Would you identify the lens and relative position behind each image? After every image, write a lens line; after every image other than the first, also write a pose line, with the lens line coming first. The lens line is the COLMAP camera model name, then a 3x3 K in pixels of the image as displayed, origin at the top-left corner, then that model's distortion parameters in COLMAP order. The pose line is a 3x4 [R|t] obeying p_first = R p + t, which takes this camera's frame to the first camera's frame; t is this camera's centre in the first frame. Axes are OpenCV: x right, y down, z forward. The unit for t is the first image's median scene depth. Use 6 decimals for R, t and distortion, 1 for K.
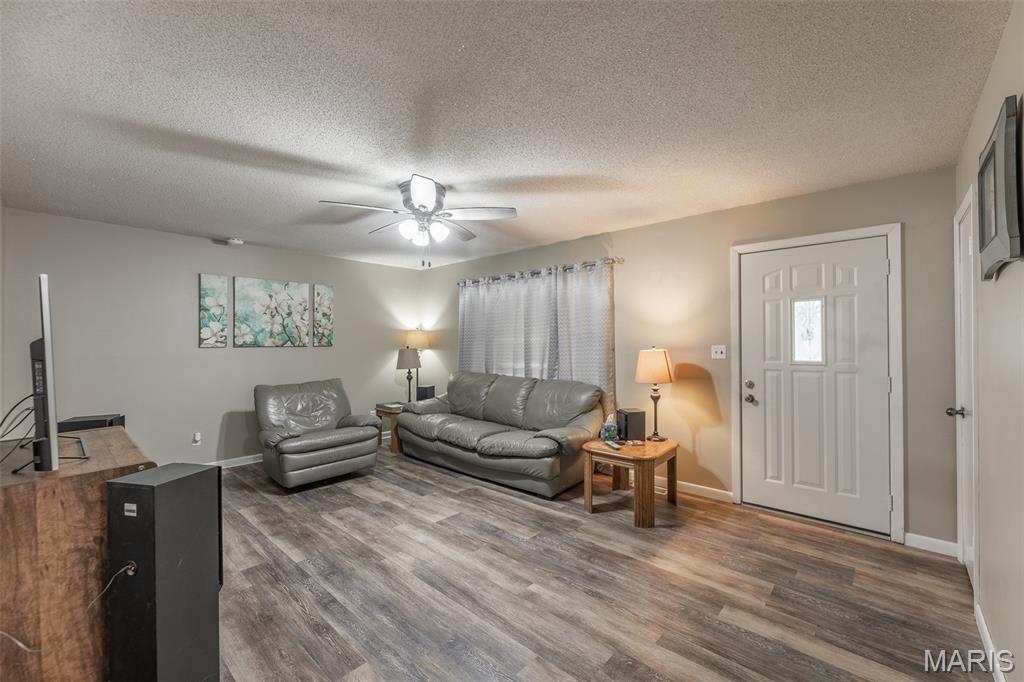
lens RADIAL K [[419.4, 0, 527.2], [0, 419.4, 339.3], [0, 0, 1]] dist [-0.001981, -0.000214]
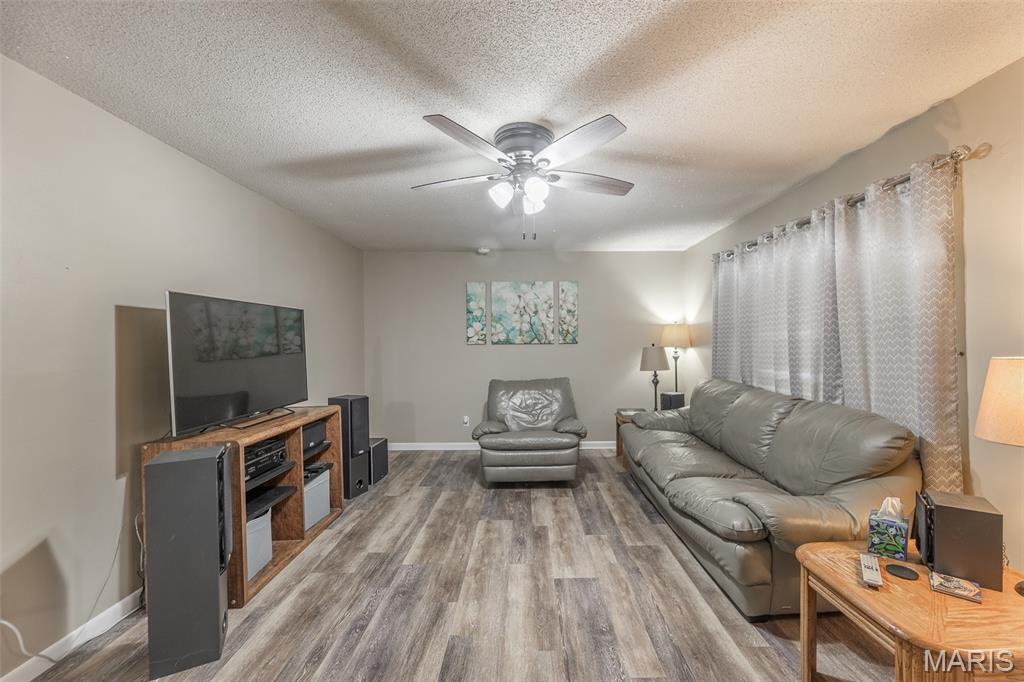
lens RADIAL K [[419.2, 0, 530.2], [0, 419.2, 341.2], [0, 0, 1]] dist [-0.000788, 0.000122]
pose [[0.668439, -0.001457, -0.743766, 0.262627], [0.010525, 0.999916, 0.007500, 0.004165], [0.743693, -0.012841, 0.668398, 0.396287]]
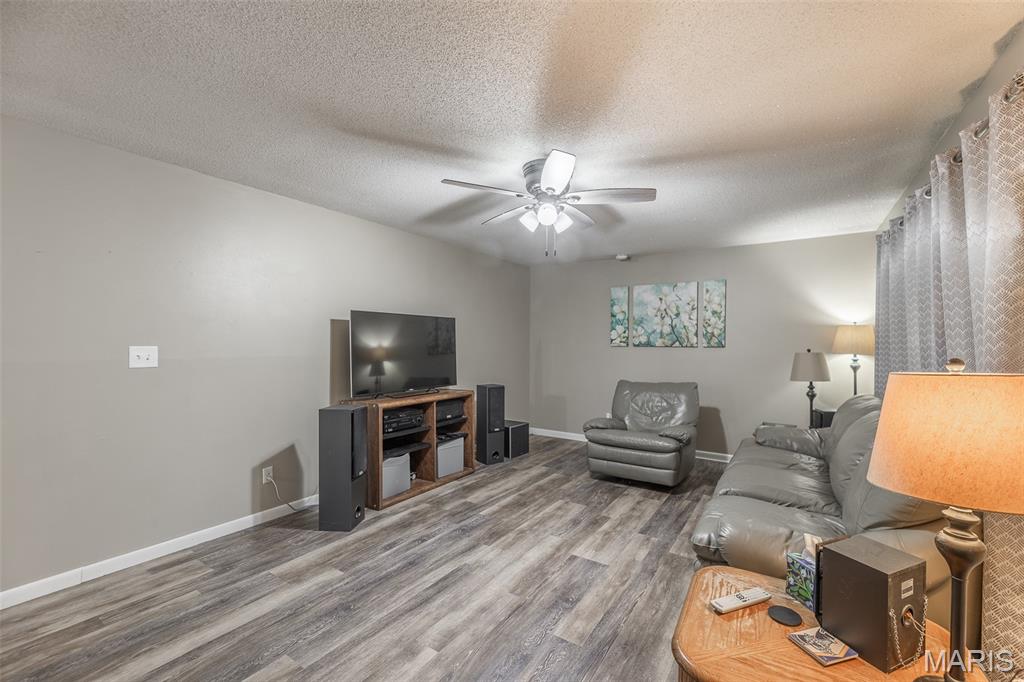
lens RADIAL K [[419.2, 0, 530.2], [0, 419.2, 341.2], [0, 0, 1]] dist [-0.000788, 0.000122]
pose [[0.155213, 0.000657, -0.987881, 0.507879], [-0.000524, 1.000000, 0.000582, 0.004868], [0.987881, 0.000427, 0.155213, 0.660915]]
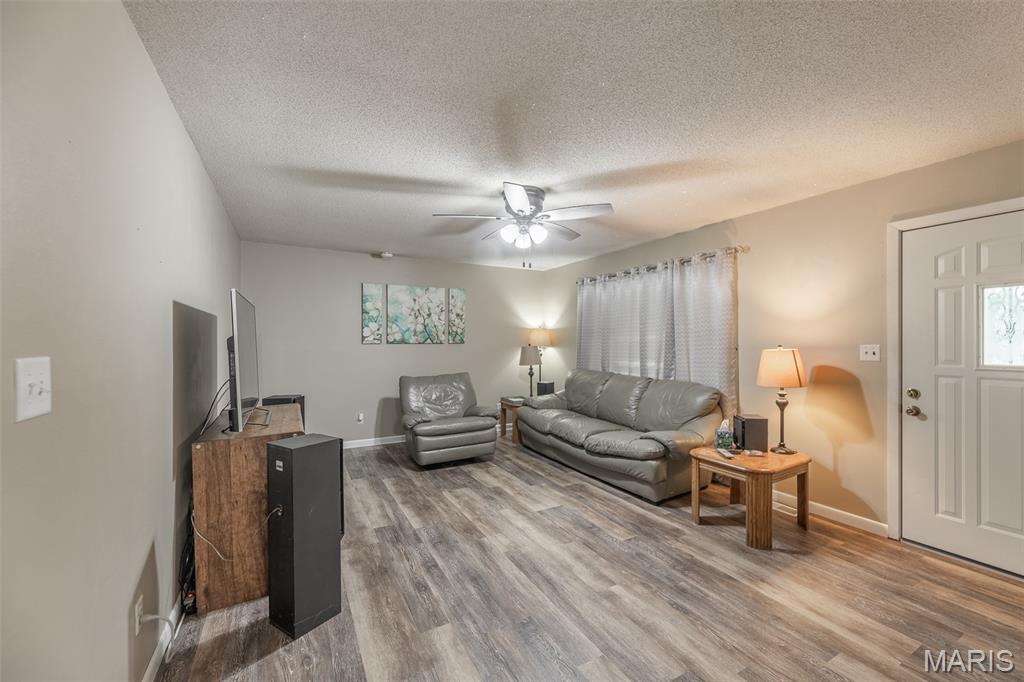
lens RADIAL K [[419.2, 0, 530.2], [0, 419.2, 341.2], [0, 0, 1]] dist [-0.000788, 0.000122]
pose [[0.946422, 0.003793, -0.322912, 0.087058], [-0.001108, 0.999963, 0.008500, 0.001724], [0.322932, -0.007687, 0.946391, 0.004356]]
